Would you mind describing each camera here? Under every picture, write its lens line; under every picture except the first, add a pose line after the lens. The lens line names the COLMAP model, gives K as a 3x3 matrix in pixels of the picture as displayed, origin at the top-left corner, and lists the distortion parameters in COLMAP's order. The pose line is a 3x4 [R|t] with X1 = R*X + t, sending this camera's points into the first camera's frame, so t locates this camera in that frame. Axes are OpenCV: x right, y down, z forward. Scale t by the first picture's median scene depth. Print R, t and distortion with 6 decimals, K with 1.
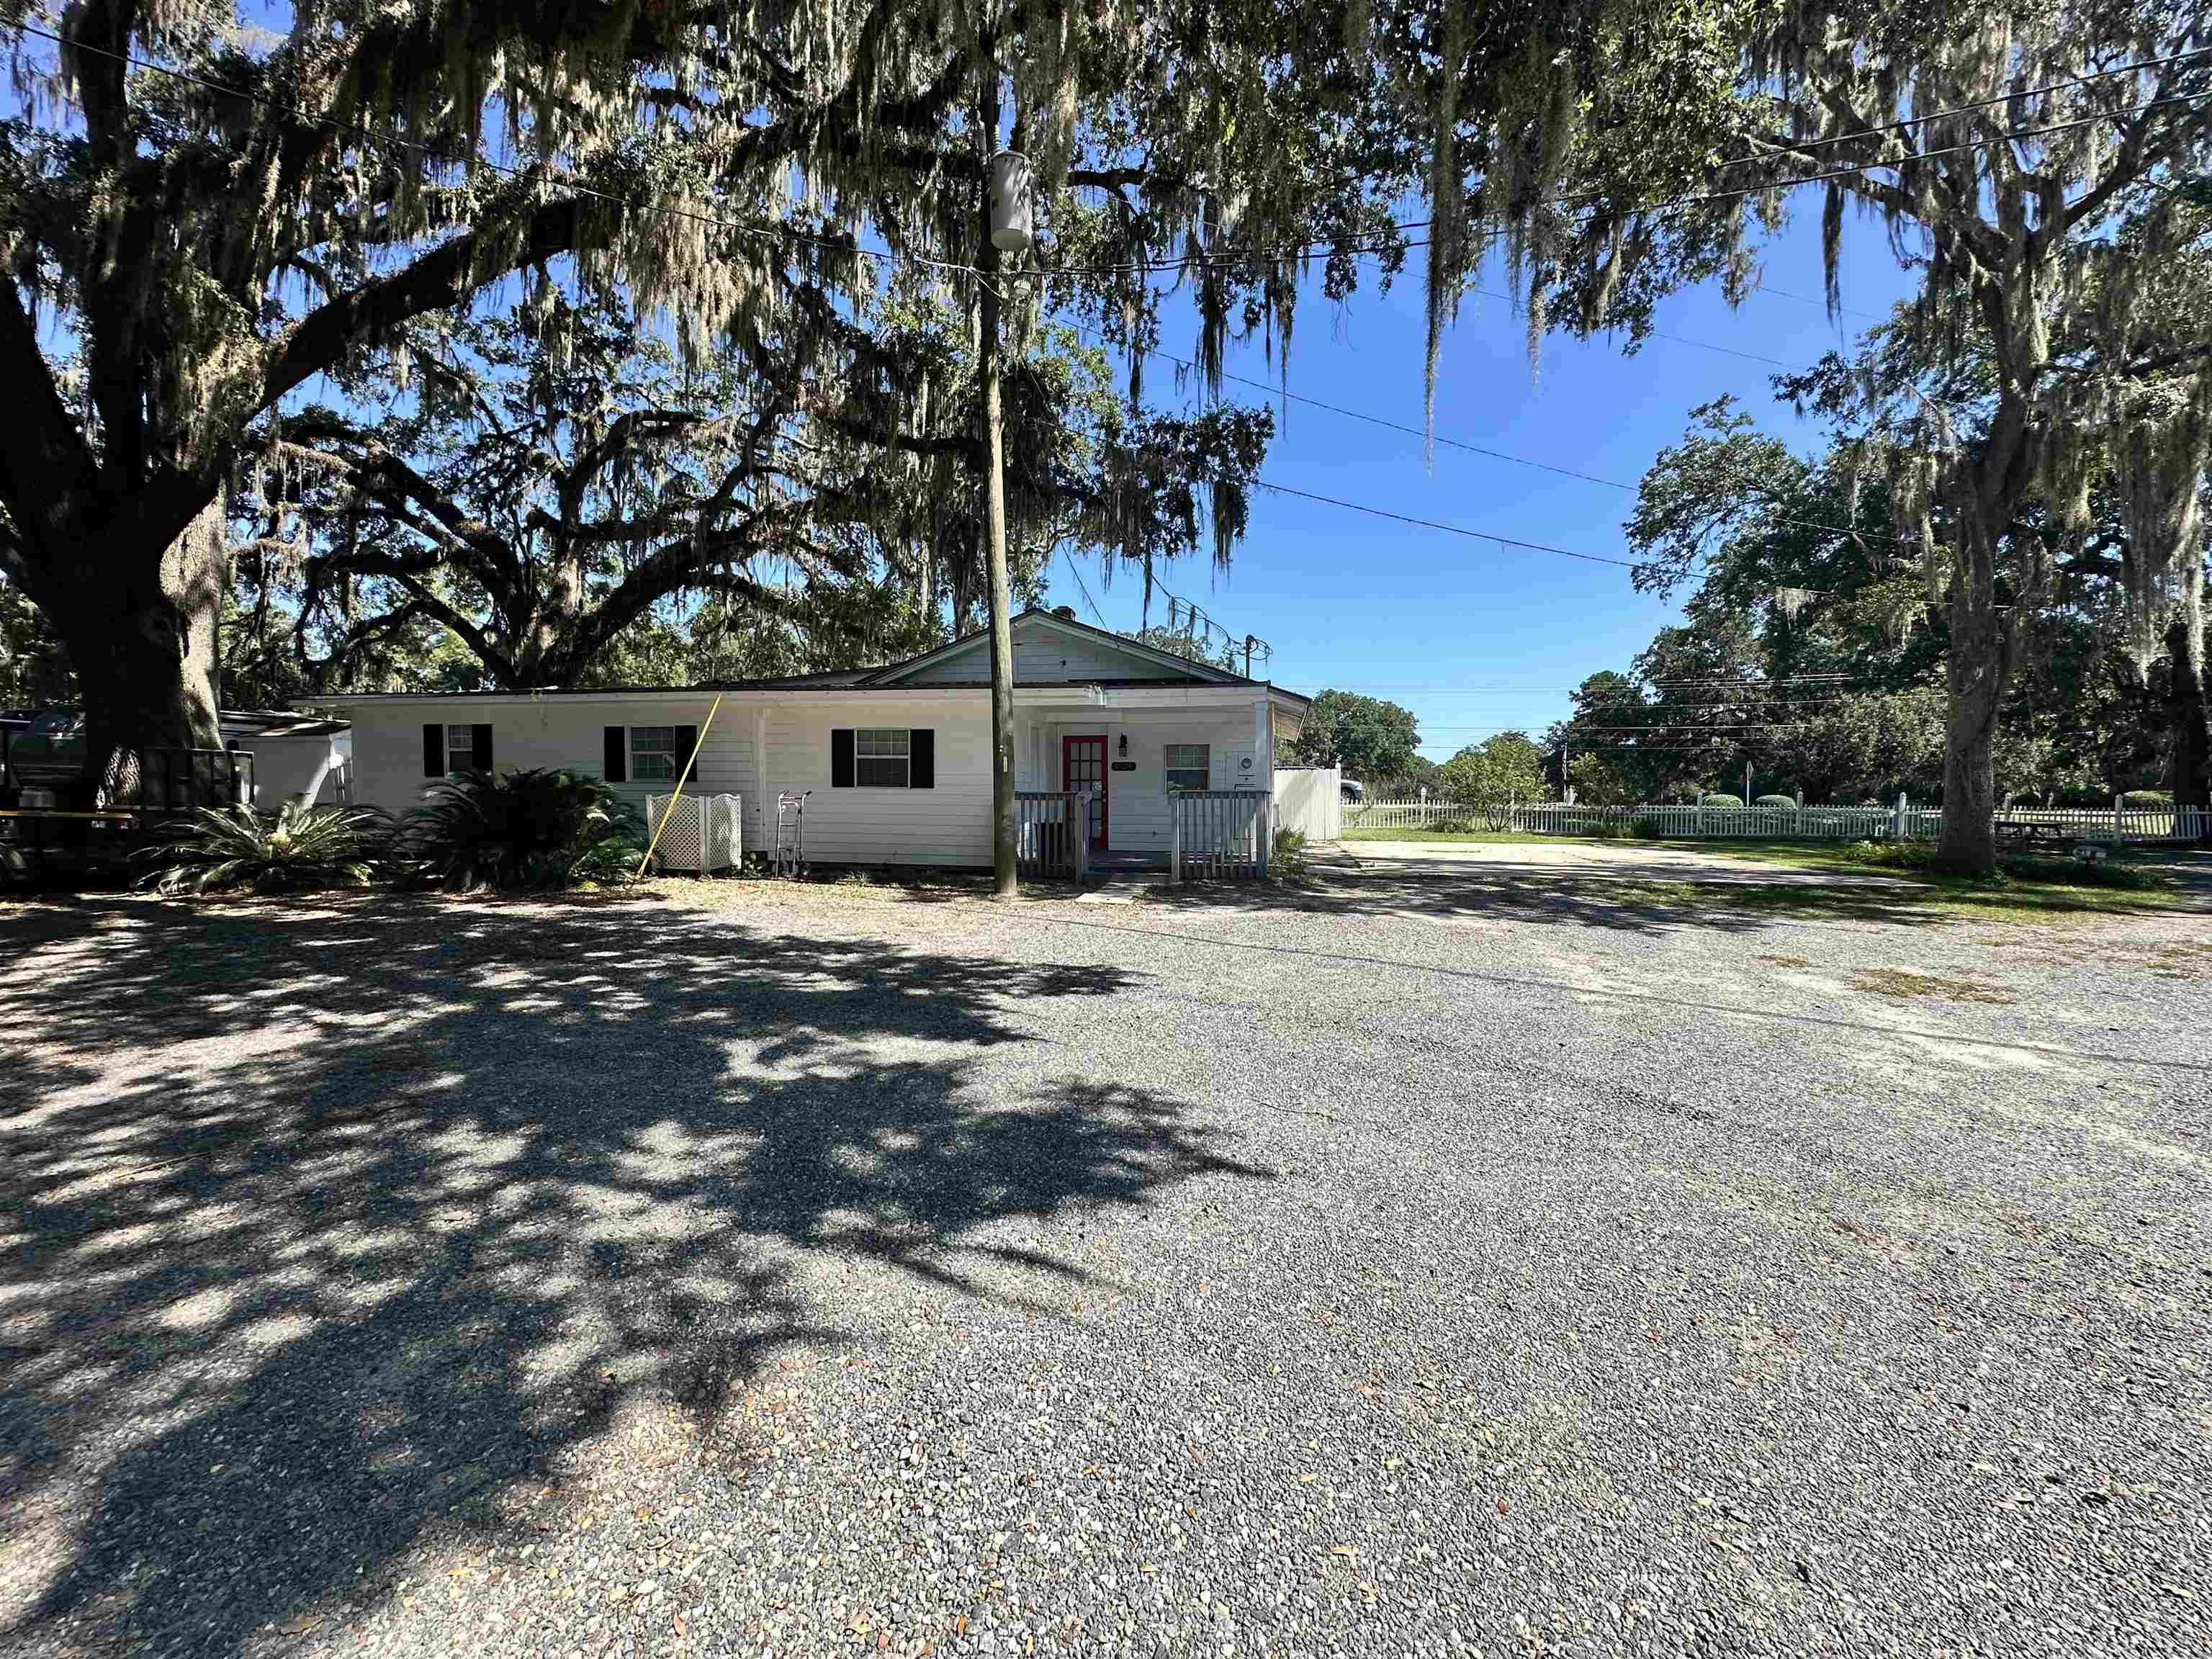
lens RADIAL K [[887.2, 0, 1105.1], [0, 887.2, 822.0], [0, 0, 1]] dist [-0.002622, 0.000571]
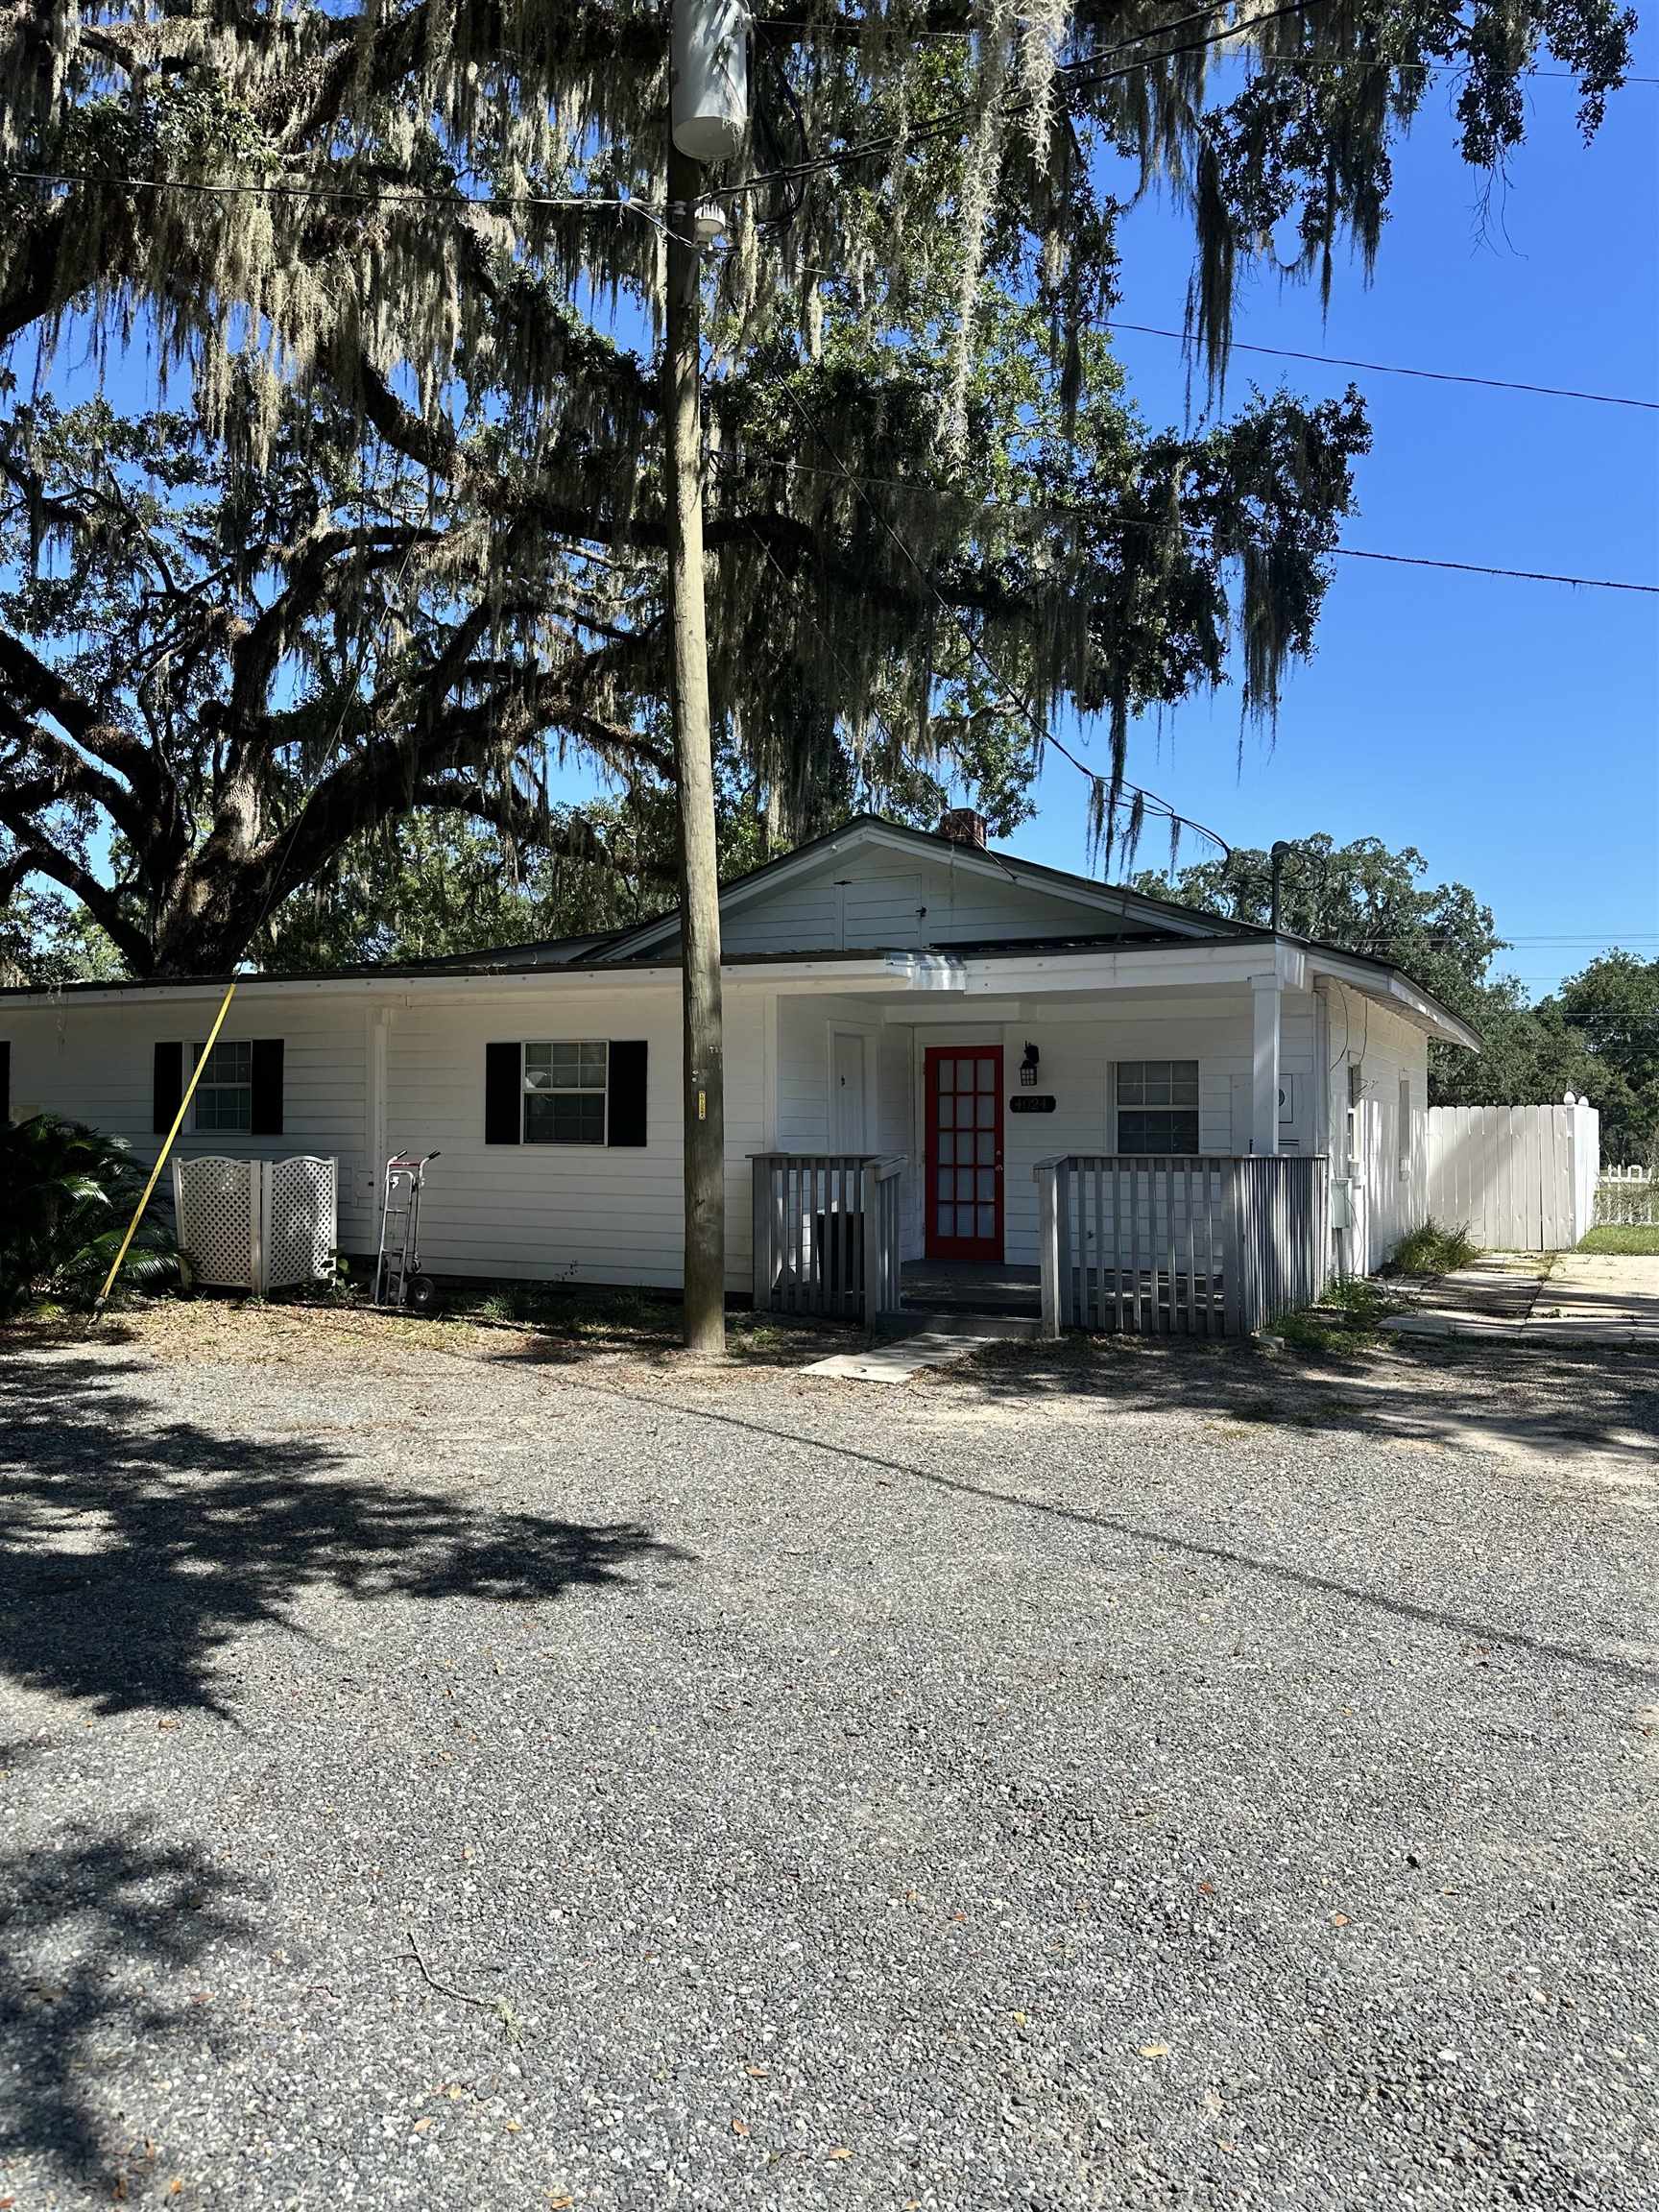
lens RADIAL K [[1564.5, 0, 835.1], [0, 1564.5, 1108.8], [0, 0, 1]] dist [0.021959, -0.026254]
pose [[0.962793, -0.003113, -0.270222, 0.149796], [-0.011450, 0.998566, -0.052302, -0.010720], [0.269997, 0.053450, 0.961376, 0.086704]]
